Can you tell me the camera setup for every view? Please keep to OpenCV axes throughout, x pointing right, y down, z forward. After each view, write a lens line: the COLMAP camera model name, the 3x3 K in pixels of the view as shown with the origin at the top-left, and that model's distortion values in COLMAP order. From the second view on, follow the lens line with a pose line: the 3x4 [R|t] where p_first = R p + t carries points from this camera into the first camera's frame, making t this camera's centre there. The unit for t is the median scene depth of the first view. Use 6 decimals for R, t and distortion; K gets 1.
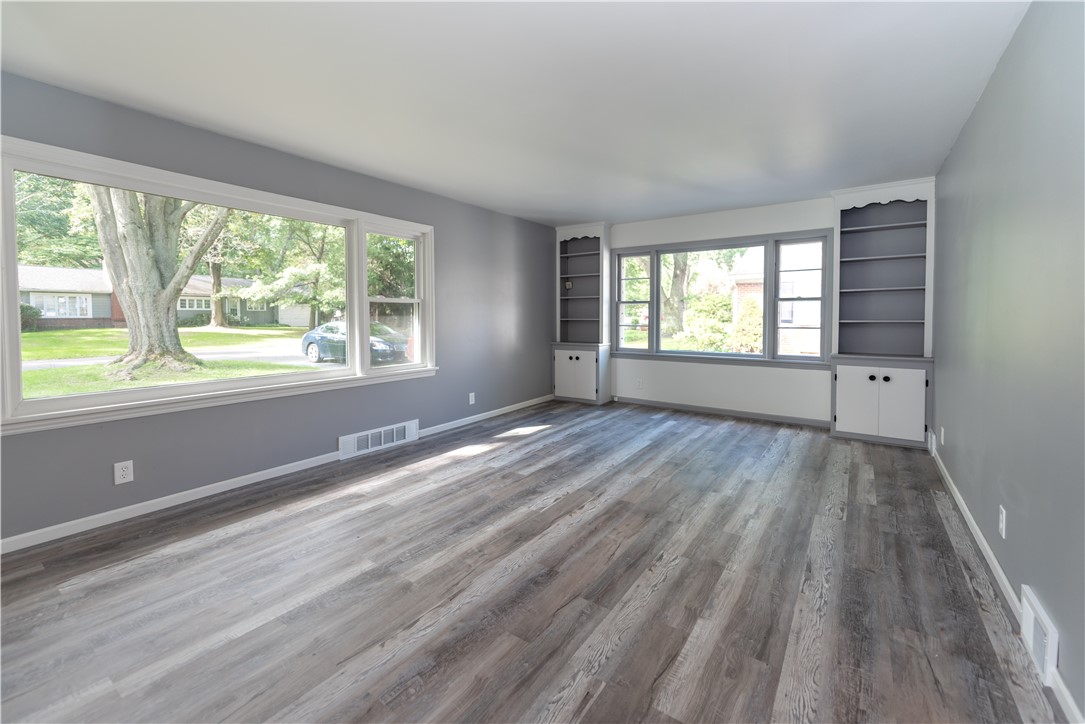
lens RADIAL K [[454.0, 0, 543.1], [0, 454.0, 326.7], [0, 0, 1]] dist [0.018849, -0.007413]
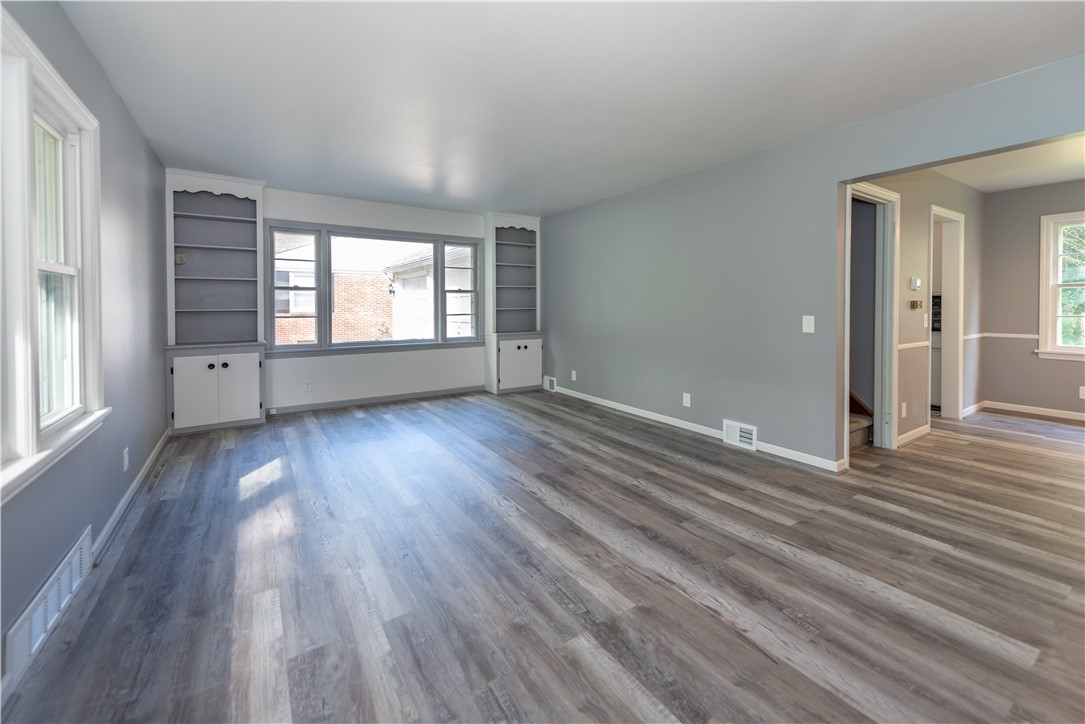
lens RADIAL K [[442.2, 0, 546.7], [0, 442.2, 315.9], [0, 0, 1]] dist [0.020369, -0.006104]
pose [[0.359074, -0.023027, 0.933025, -0.885203], [0.022626, 0.999617, 0.015963, -0.014640], [-0.933035, 0.015378, 0.359457, 0.654385]]
